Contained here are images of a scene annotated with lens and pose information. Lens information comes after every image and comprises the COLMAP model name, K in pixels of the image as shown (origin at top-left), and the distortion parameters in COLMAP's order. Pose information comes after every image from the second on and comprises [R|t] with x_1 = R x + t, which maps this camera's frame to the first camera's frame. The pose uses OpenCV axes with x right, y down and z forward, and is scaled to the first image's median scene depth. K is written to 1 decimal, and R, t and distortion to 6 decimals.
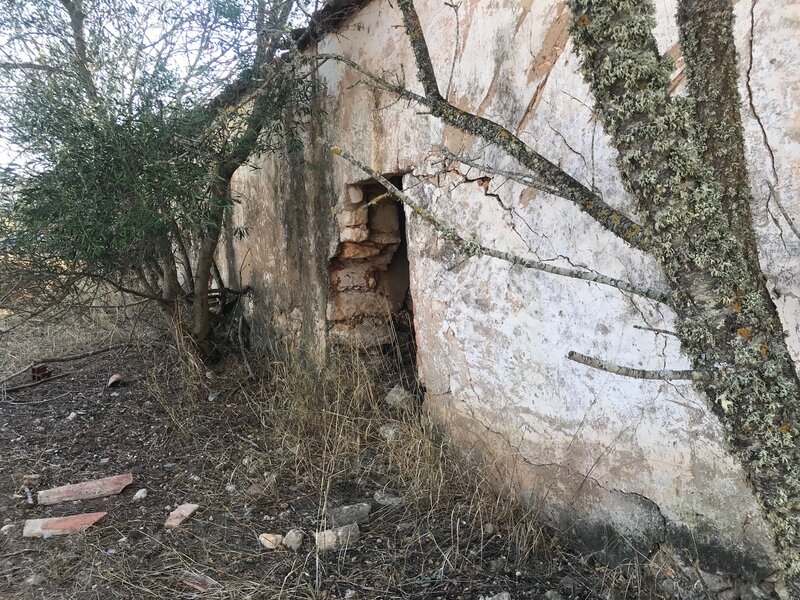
lens RADIAL K [[663.5, 0, 395.7], [0, 663.5, 298.4], [0, 0, 1]] dist [0.020268, -0.022471]
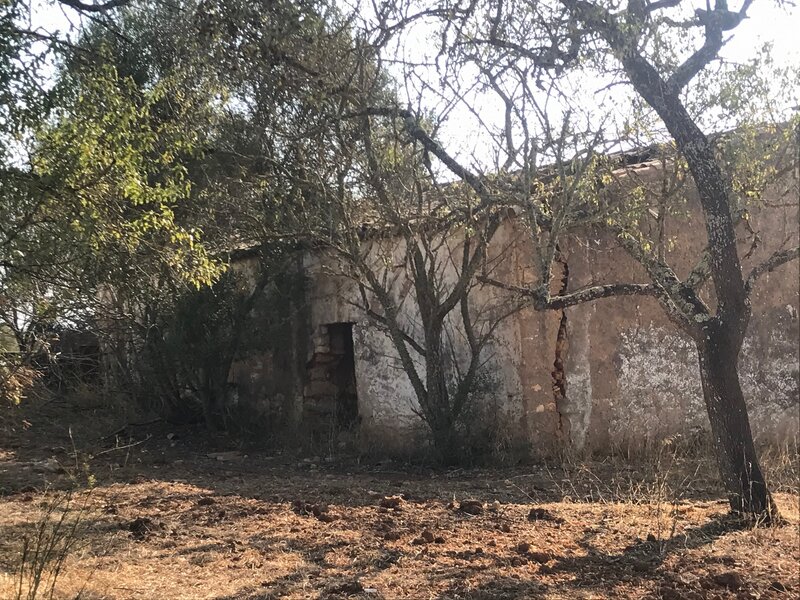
lens RADIAL K [[1443.9, 0, 377.8], [0, 1443.9, 300.9], [0, 0, 1]] dist [0.045463, -0.190974]
pose [[0.995638, 0.008484, 0.092915, -0.294164], [0.003189, 0.992182, -0.124762, 0.289338], [-0.093247, 0.124514, 0.987827, -3.196931]]
